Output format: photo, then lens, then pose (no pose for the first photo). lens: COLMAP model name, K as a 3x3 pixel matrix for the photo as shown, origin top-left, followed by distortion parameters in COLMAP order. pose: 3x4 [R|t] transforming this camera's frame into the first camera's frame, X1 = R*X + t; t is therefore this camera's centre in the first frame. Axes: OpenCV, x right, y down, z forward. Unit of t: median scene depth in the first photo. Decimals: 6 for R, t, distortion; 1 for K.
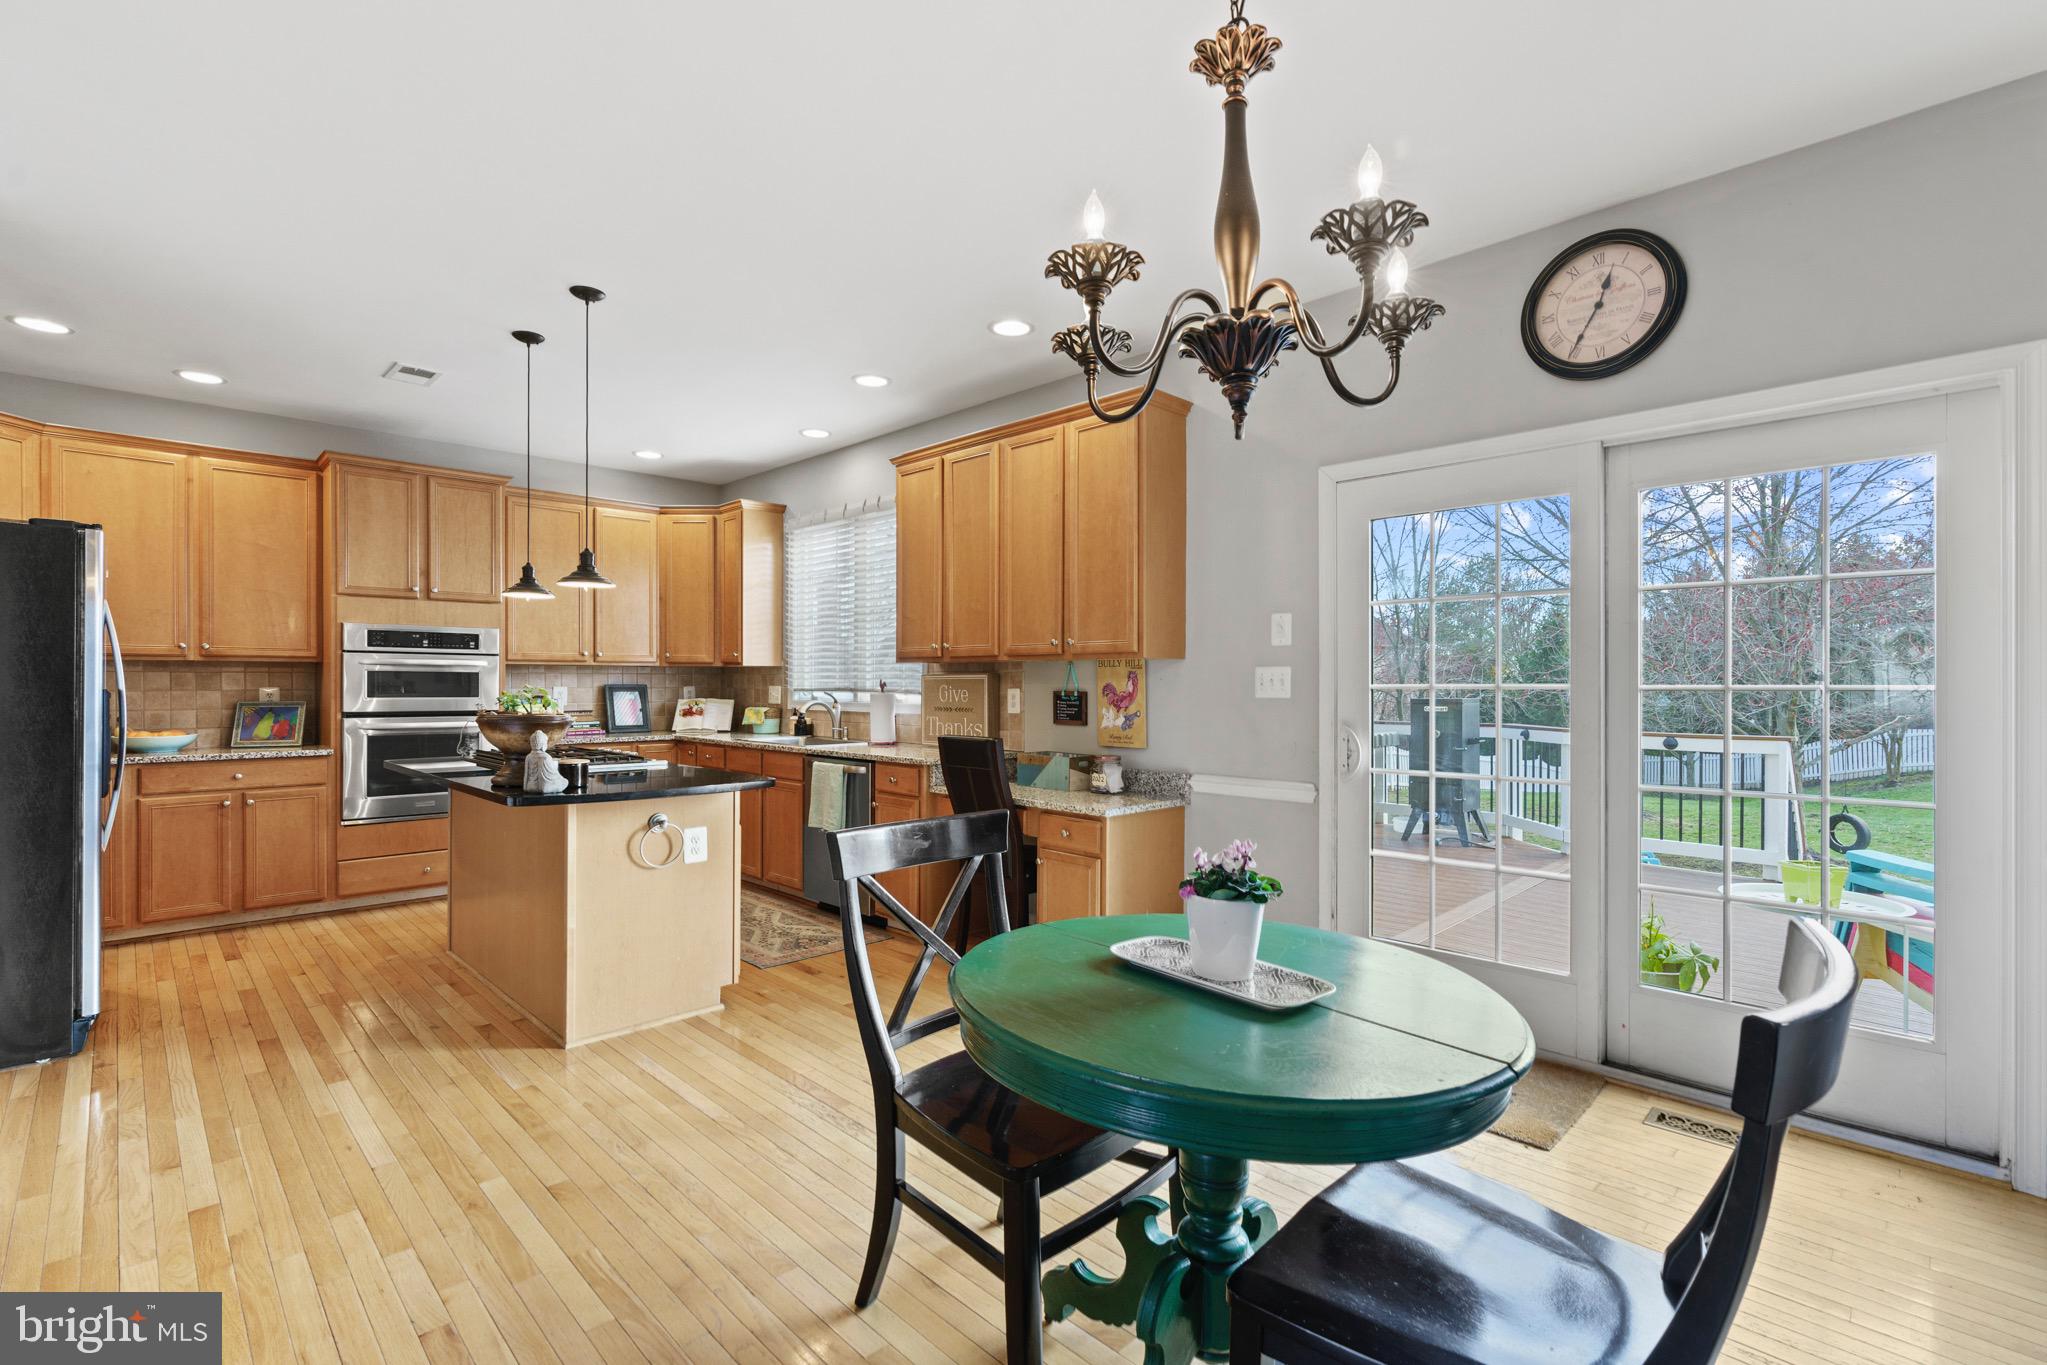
lens RADIAL K [[927.6, 0, 1032.6], [0, 927.6, 687.8], [0, 0, 1]] dist [0.000033, -0.000238]
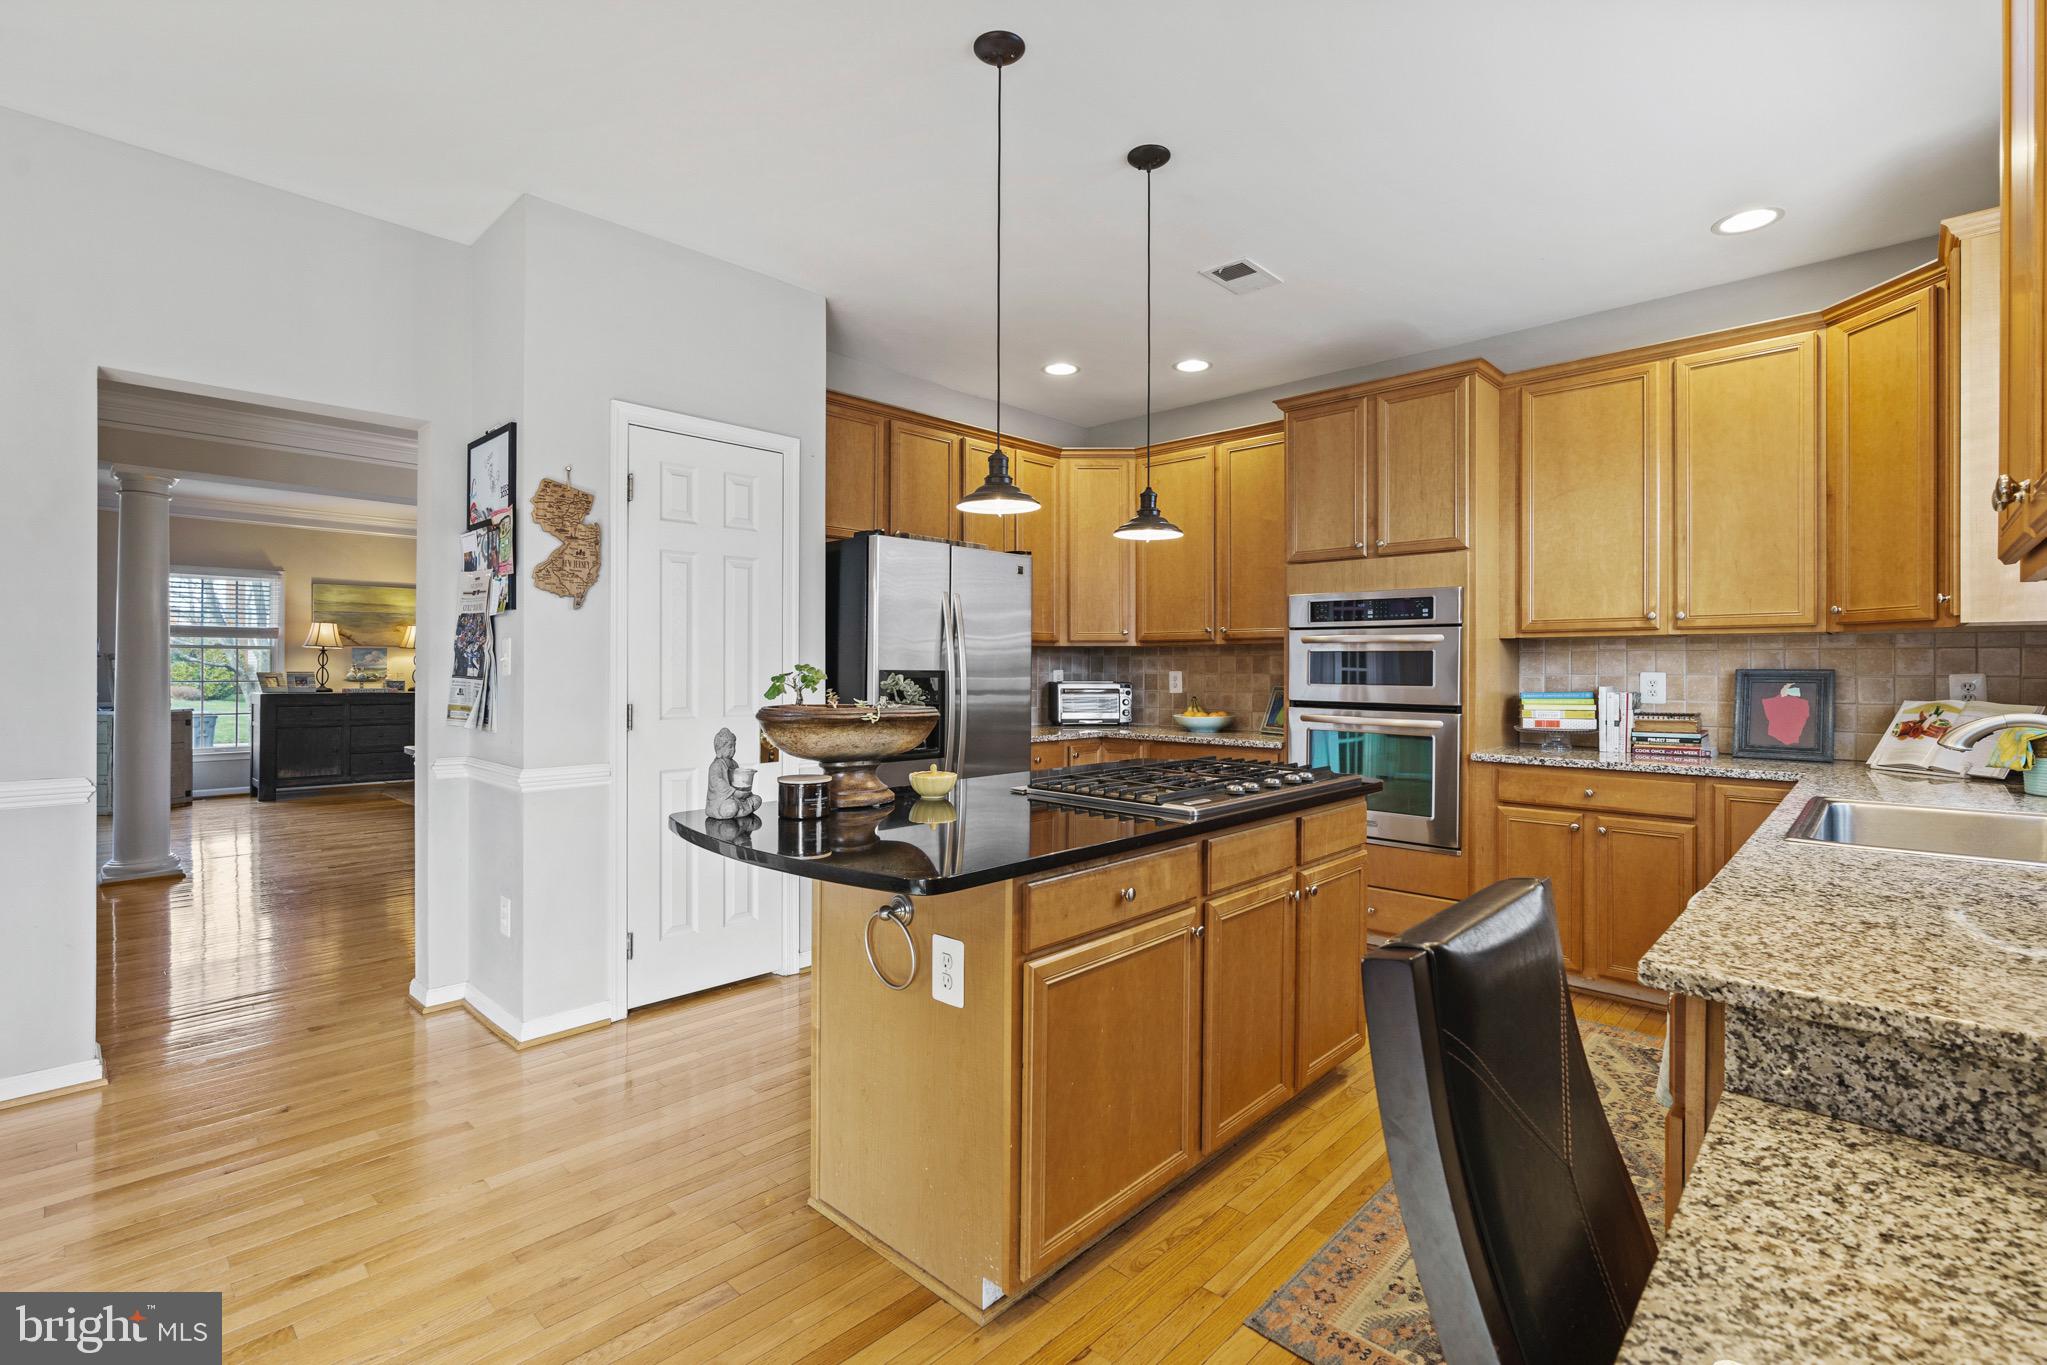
lens RADIAL K [[929.1, 0, 999.0], [0, 929.1, 669.9], [0, 0, 1]] dist [-0.000022, -0.000057]
pose [[0.021211, 0.000471, -0.999775, 0.109094], [-0.007420, 0.999972, 0.000314, 0.000333], [0.999747, 0.007411, 0.021214, 0.697797]]
